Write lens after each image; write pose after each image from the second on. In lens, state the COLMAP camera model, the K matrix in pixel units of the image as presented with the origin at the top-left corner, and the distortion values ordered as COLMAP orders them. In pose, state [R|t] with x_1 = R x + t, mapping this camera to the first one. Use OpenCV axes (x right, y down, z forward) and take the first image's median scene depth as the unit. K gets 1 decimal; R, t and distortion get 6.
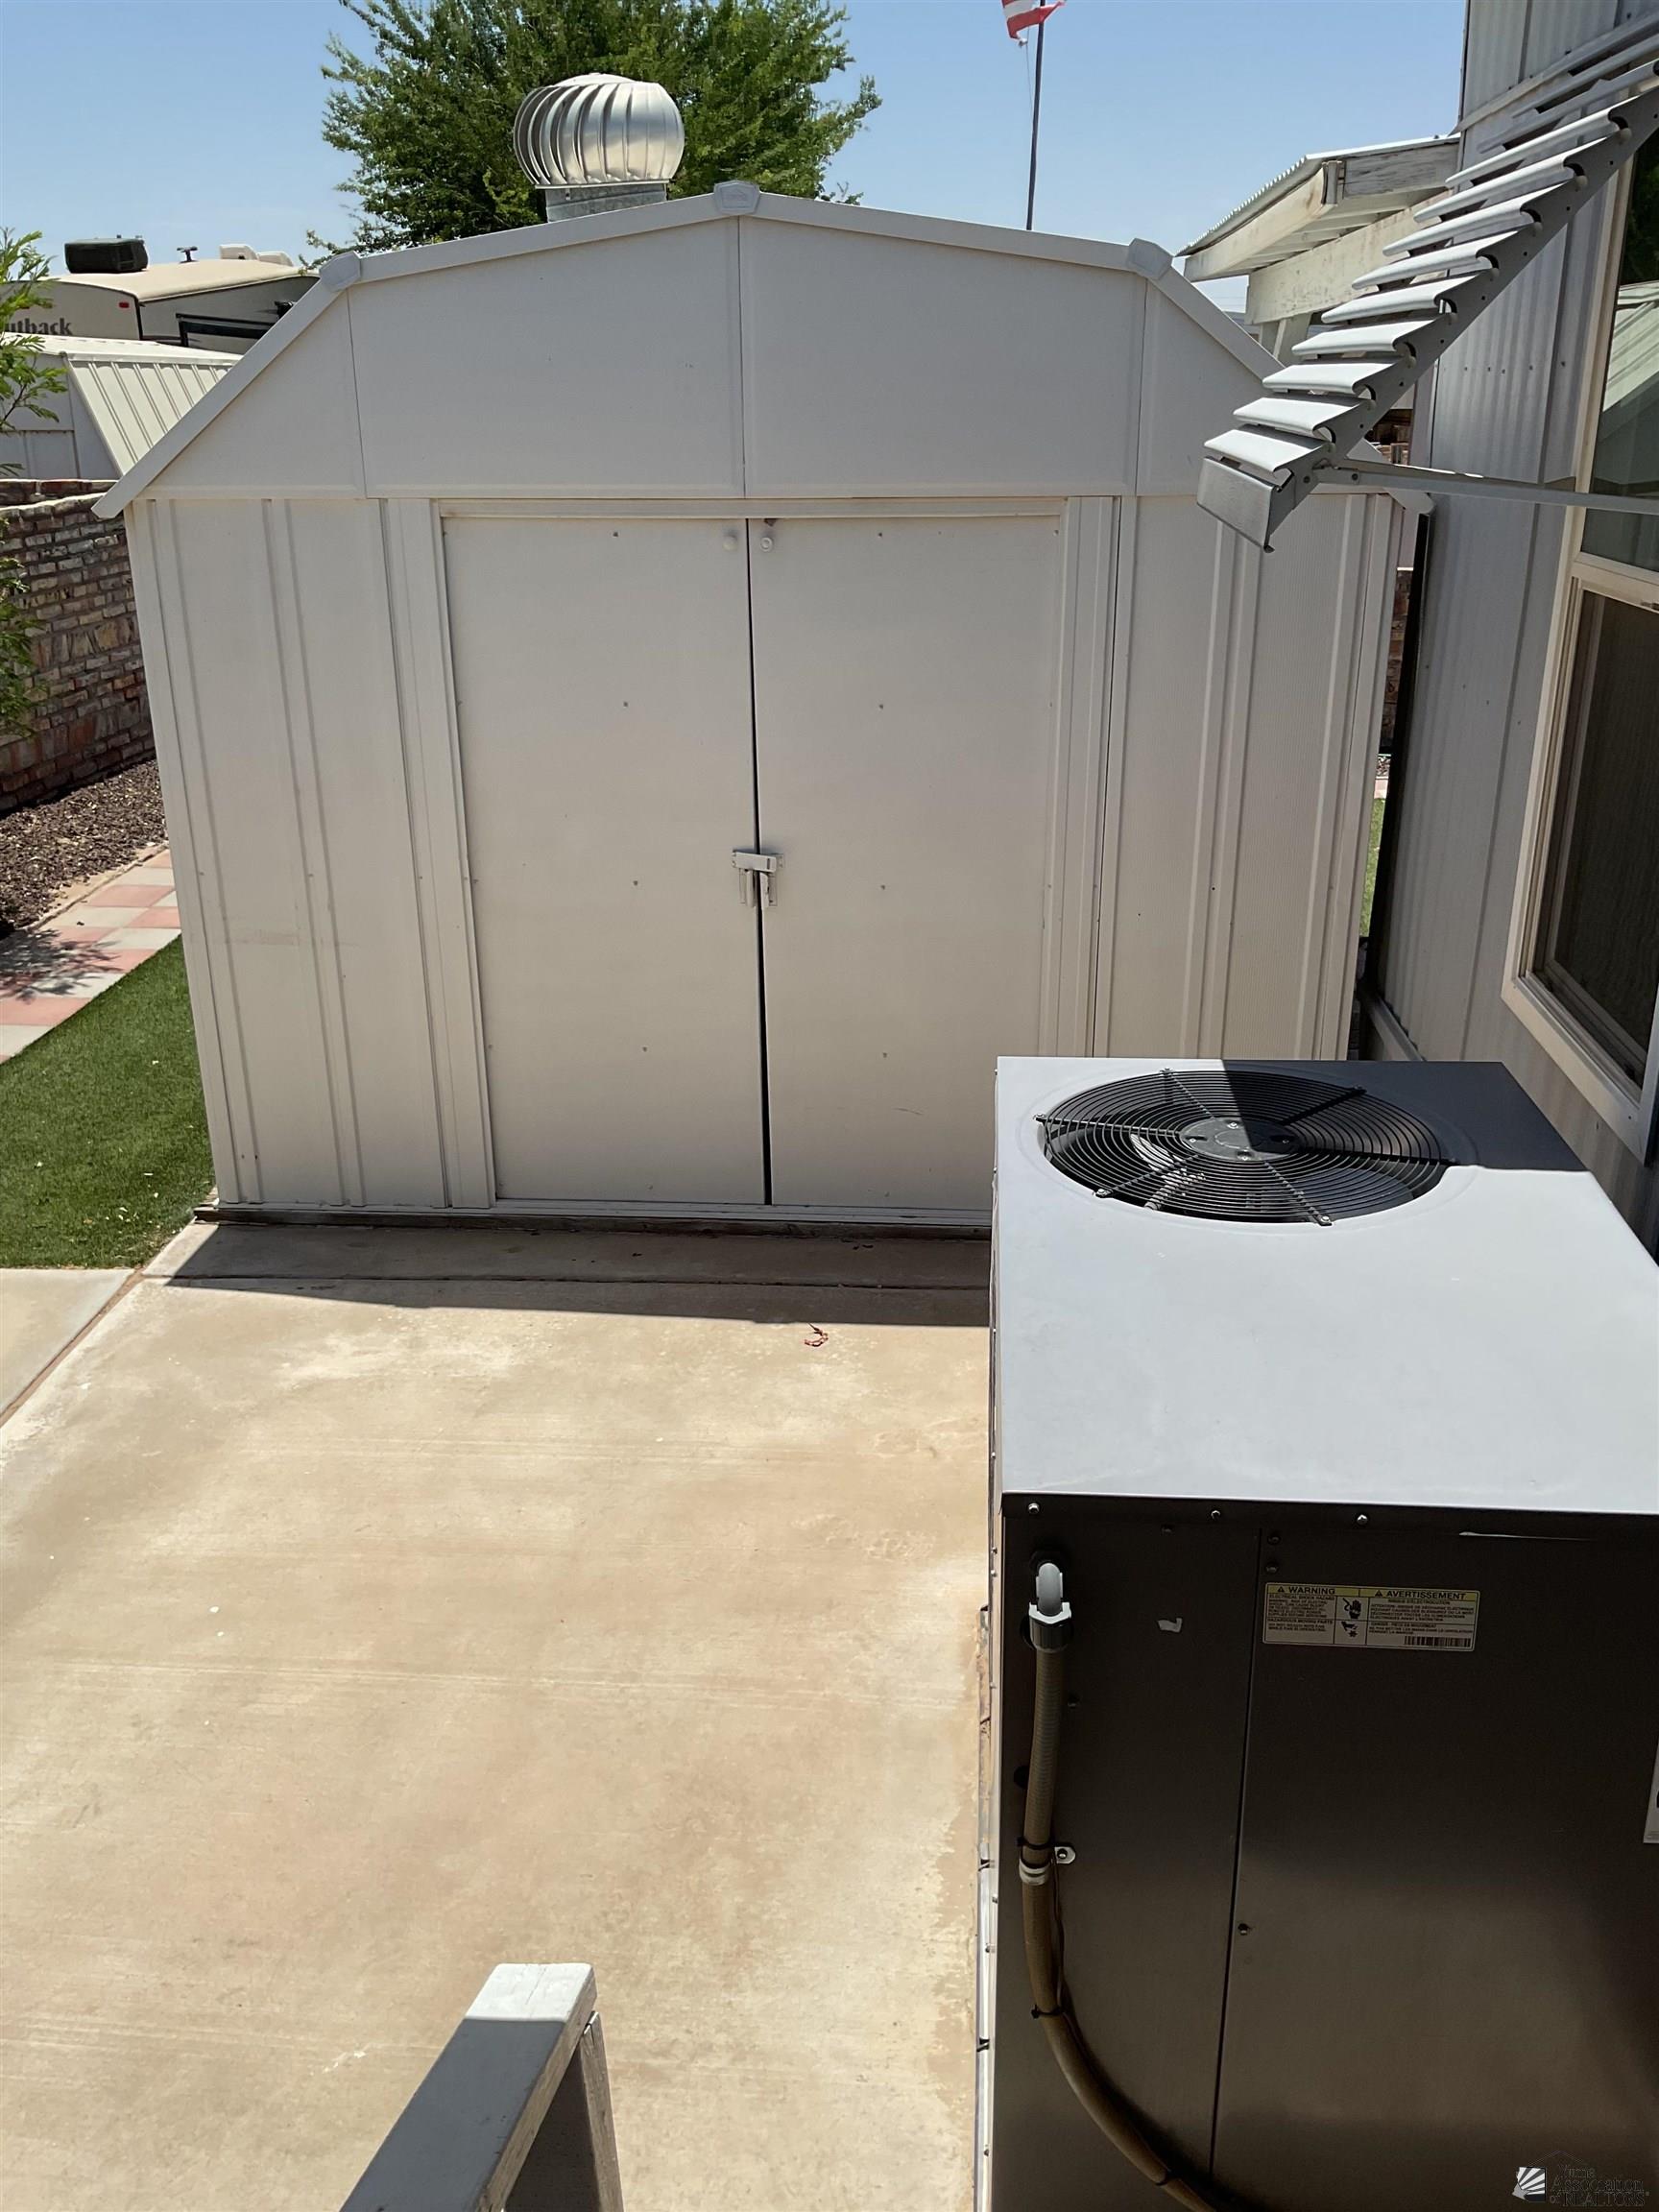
lens RADIAL K [[1825.0, 0, 829.5], [0, 1825.0, 1106.0], [0, 0, 1]] dist [0.103139, -0.202403]
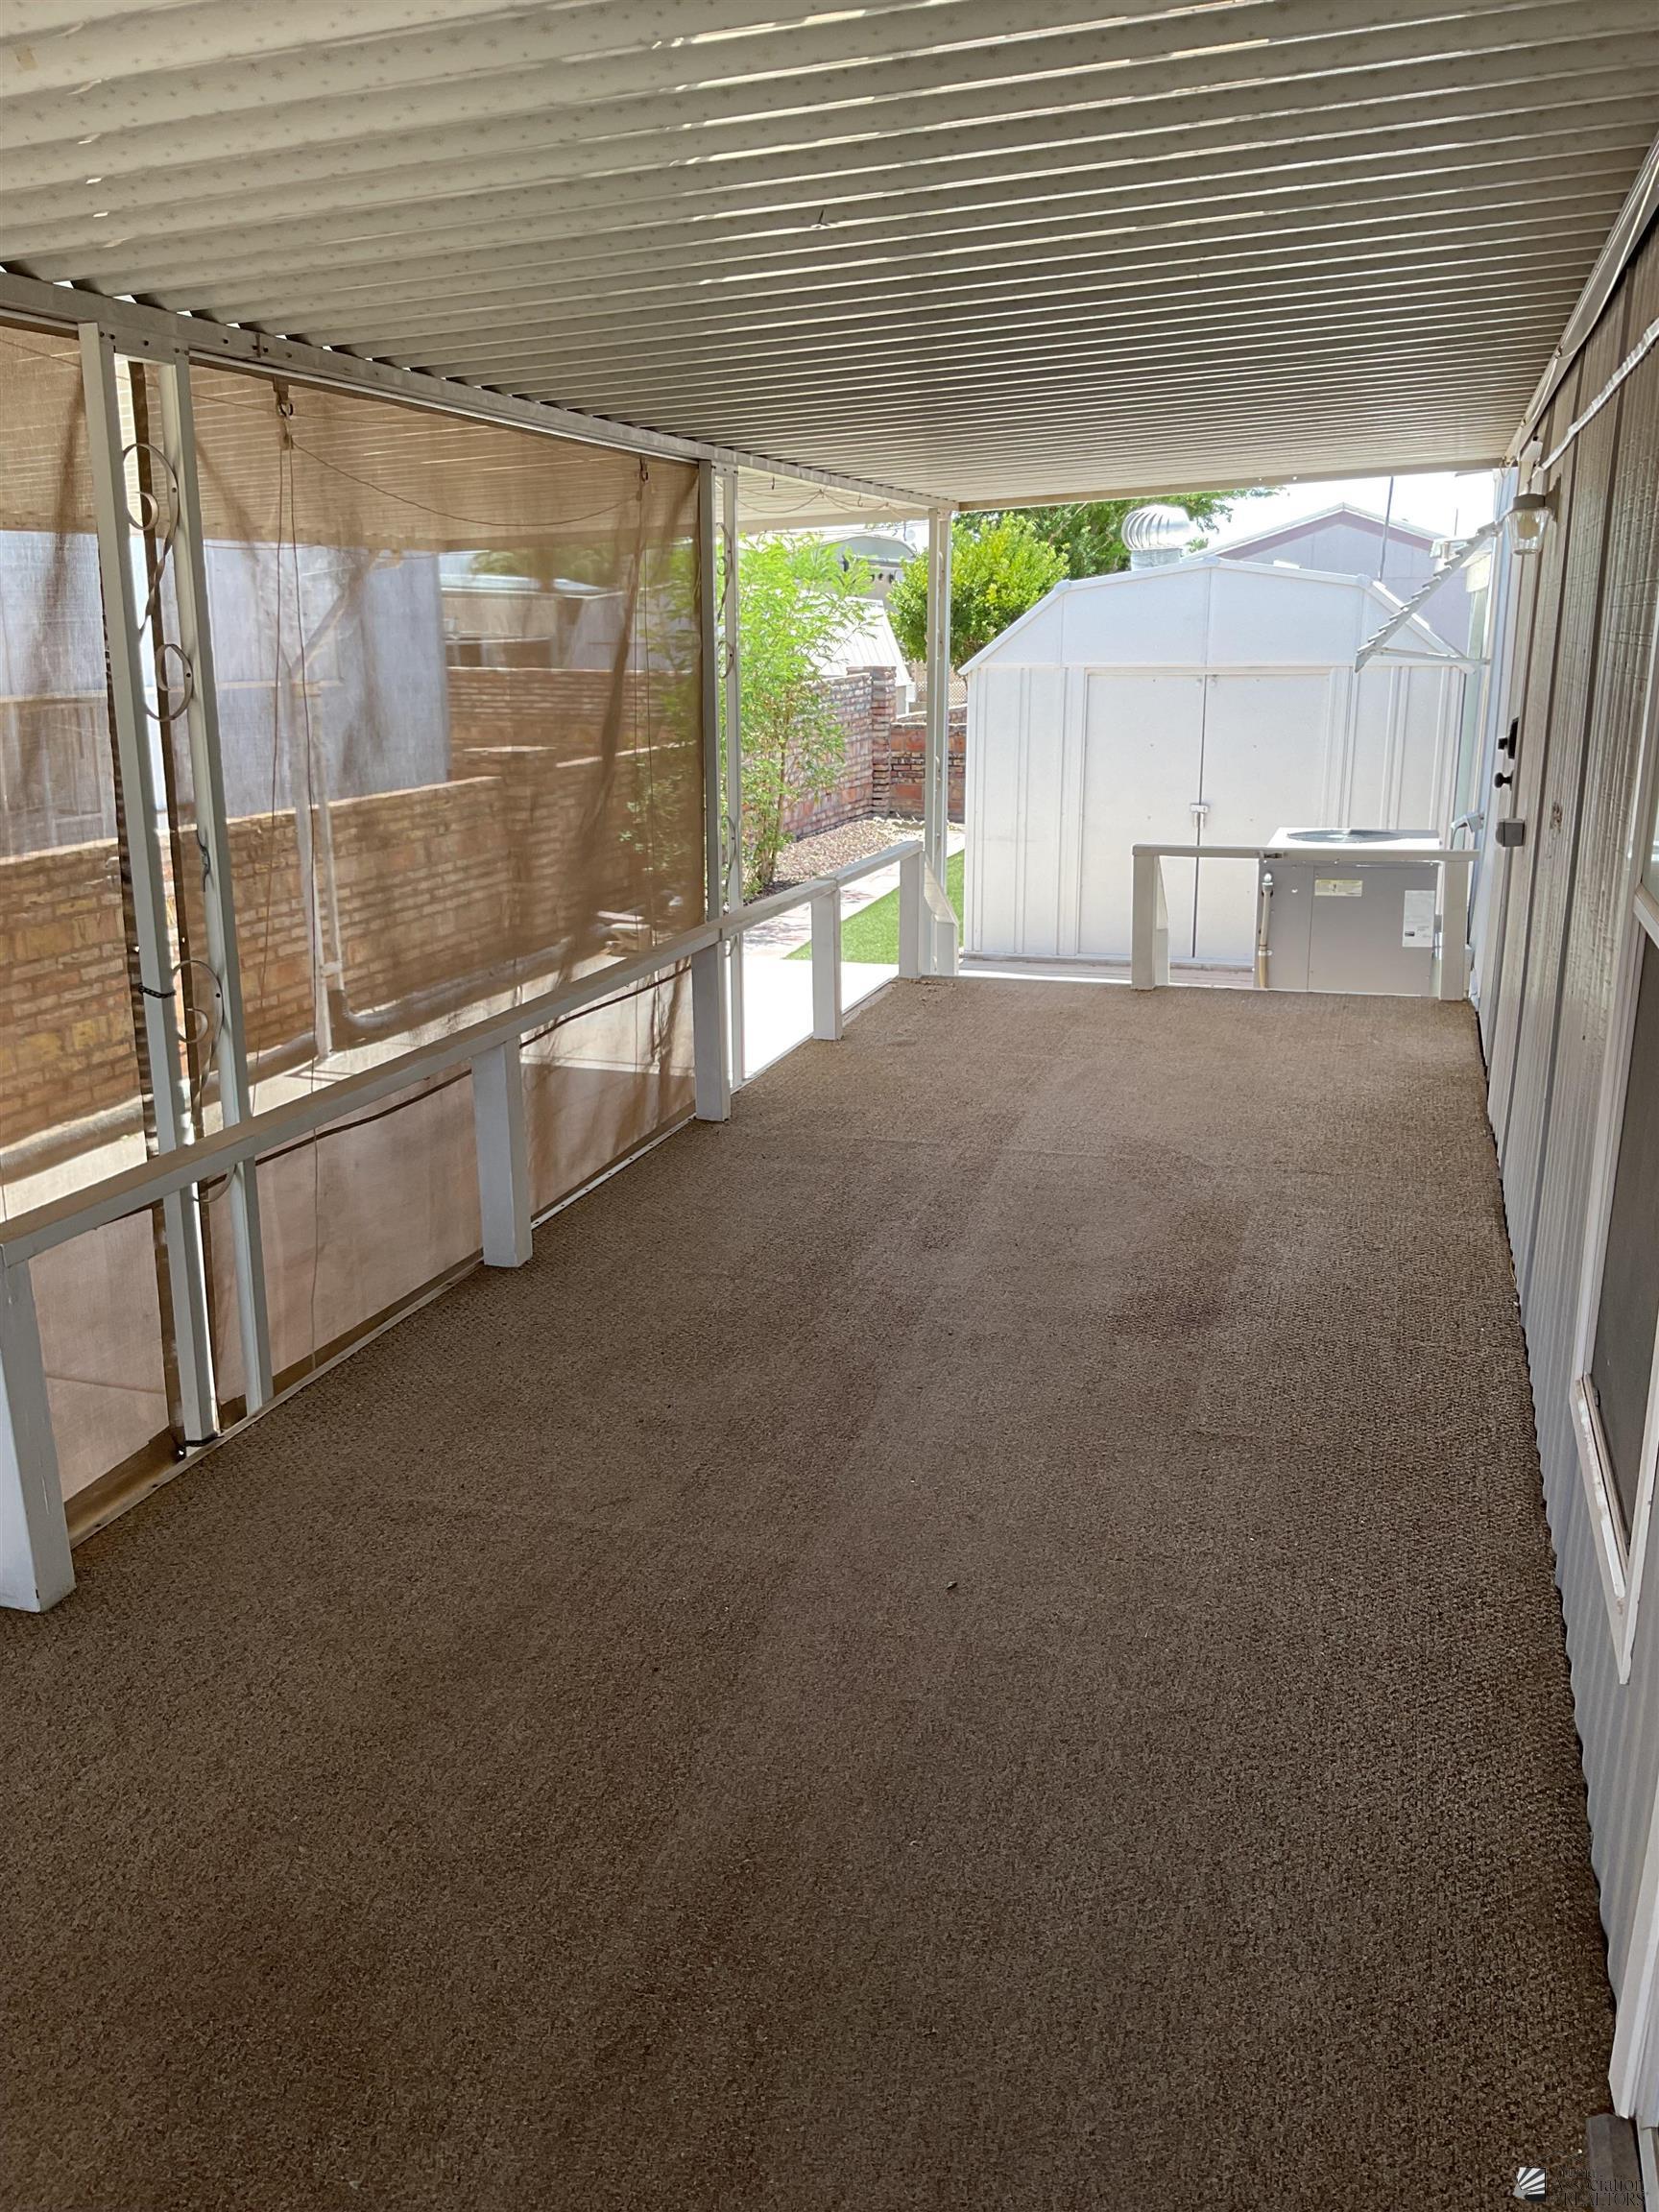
lens RADIAL K [[1825.0, 0, 829.5], [0, 1825.0, 1106.0], [0, 0, 1]] dist [0.103139, -0.202403]
pose [[0.975568, 0.058279, -0.211826, 0.021553], [-0.080574, 0.991901, -0.098183, 0.546950], [0.204389, 0.112852, 0.972363, -1.470996]]
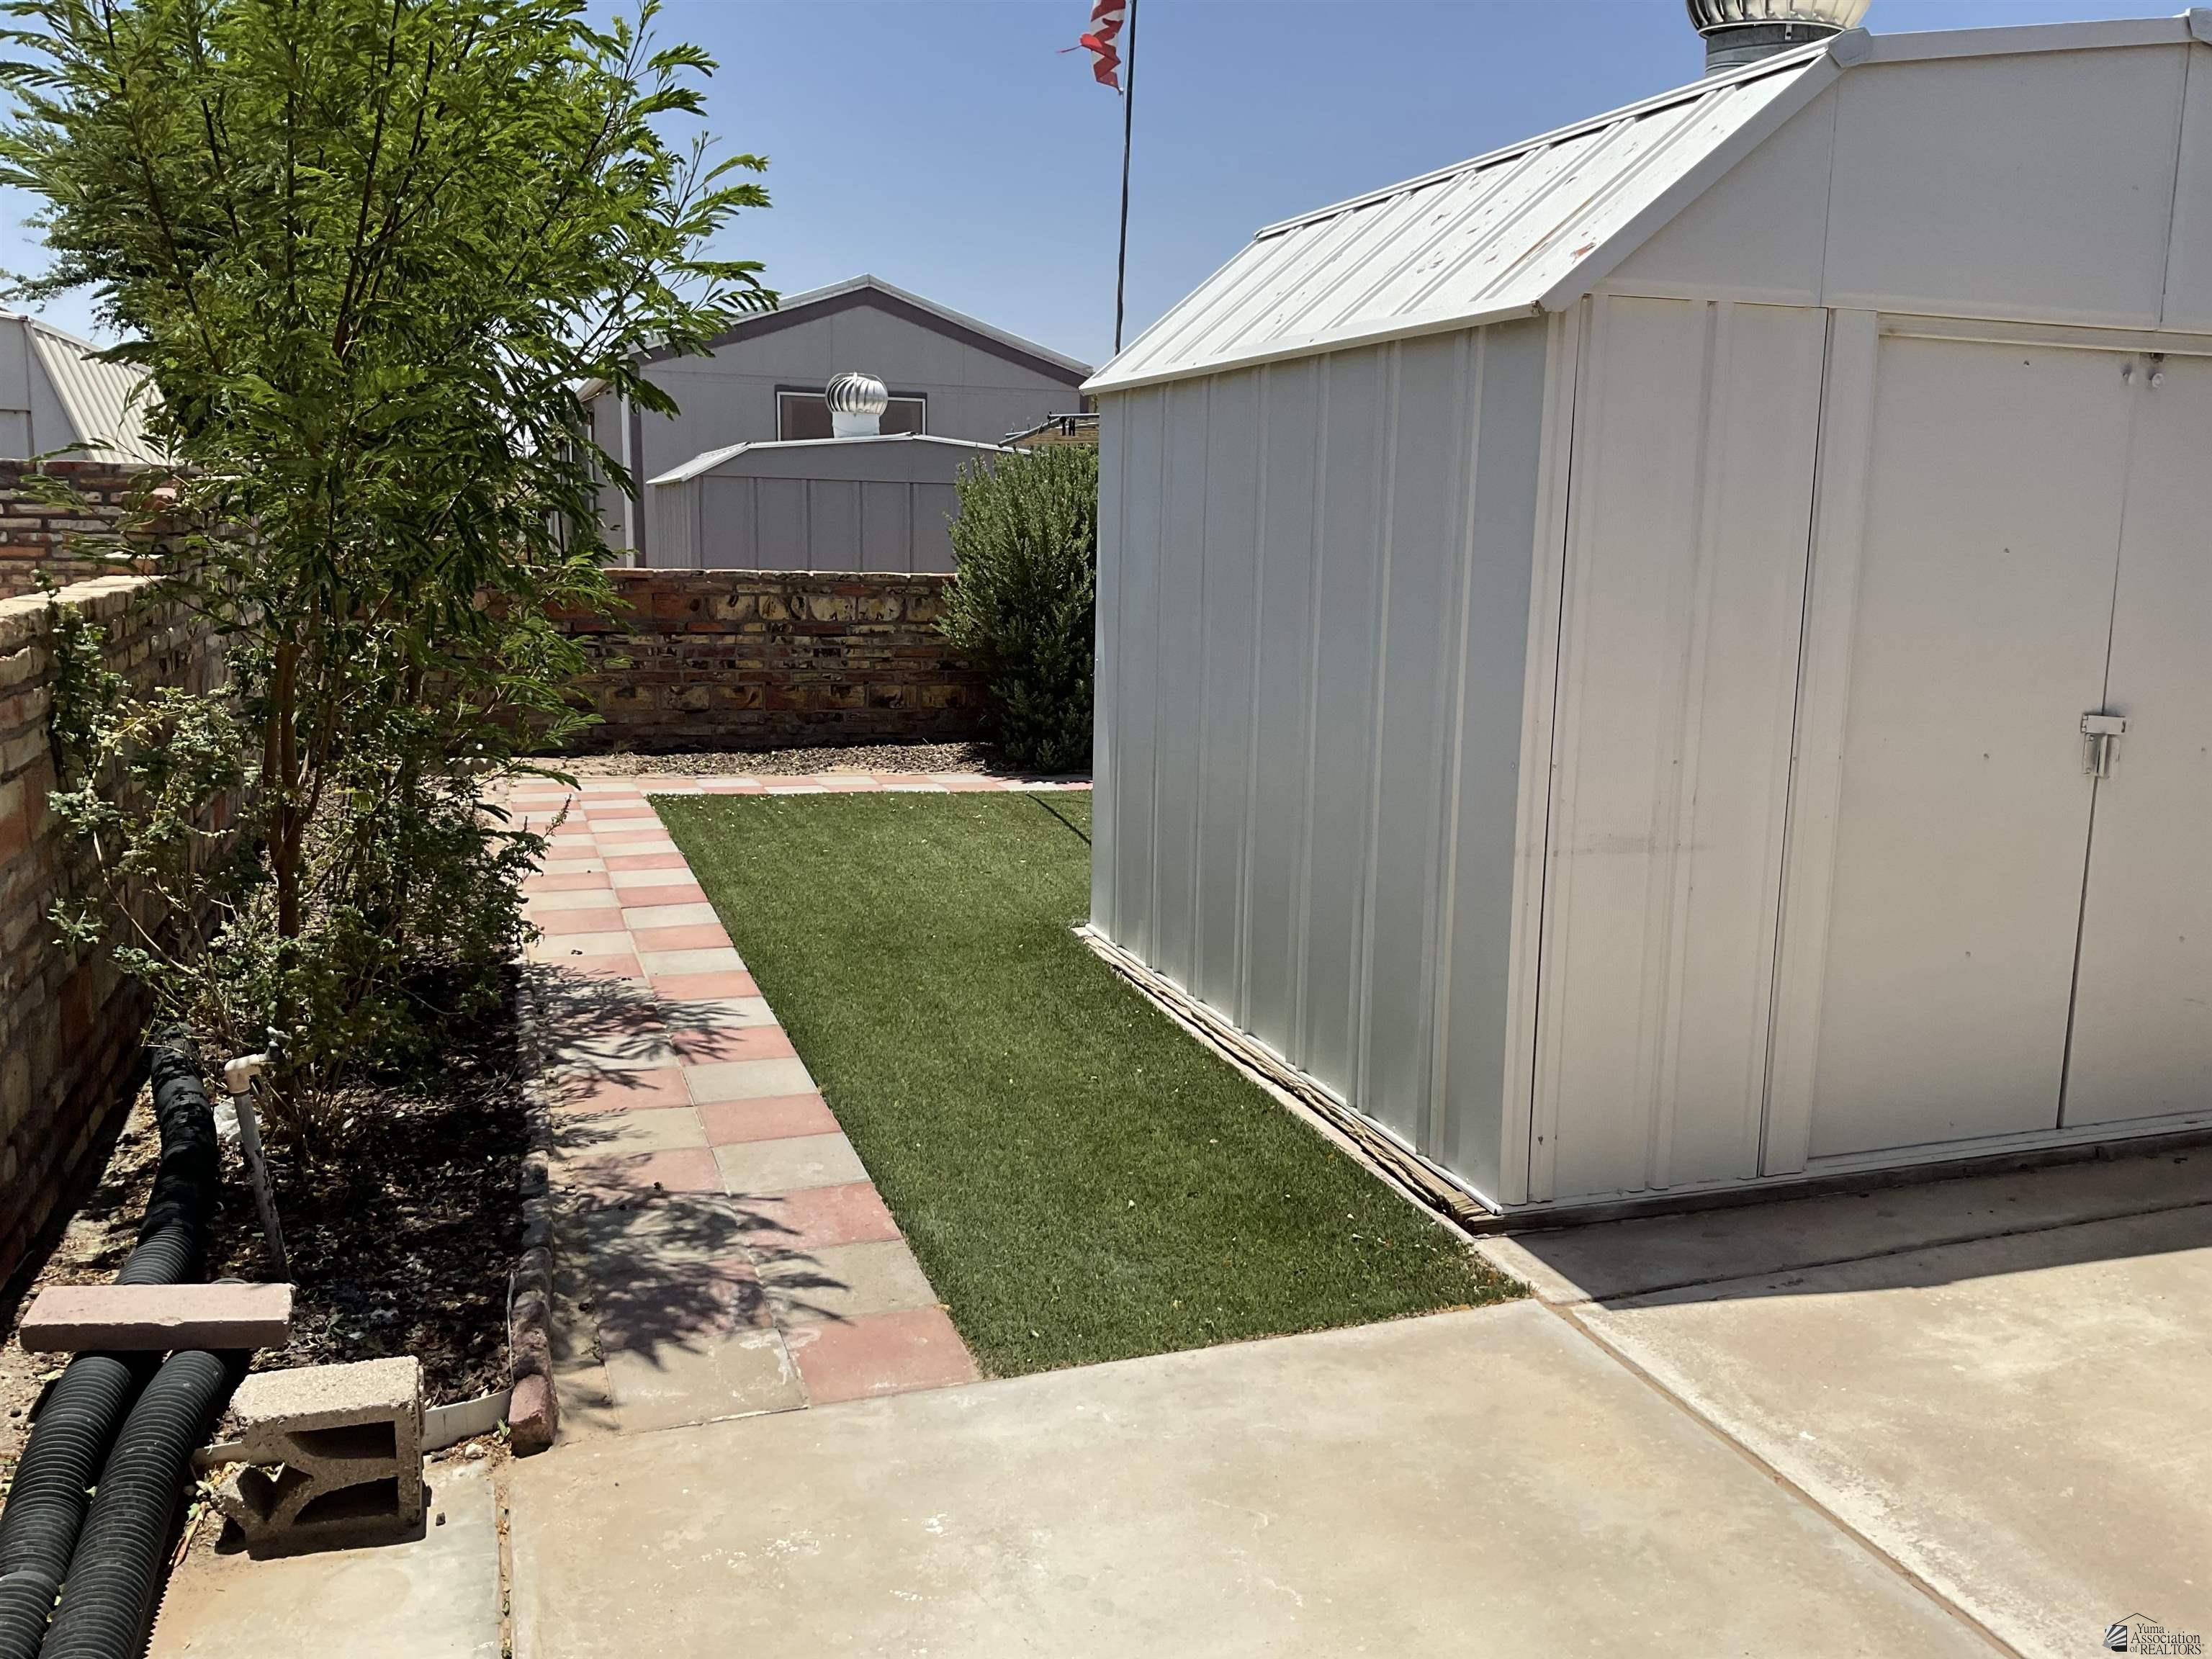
lens RADIAL K [[1825.0, 0, 1102.1], [0, 1825.0, 828.6], [0, 0, 1]] dist [0.103139, -0.202403]
pose [[0.912167, -0.038696, 0.407987, -0.843716], [0.120183, 0.977020, -0.176035, 0.015256], [-0.391799, 0.209606, 0.895856, 0.386039]]
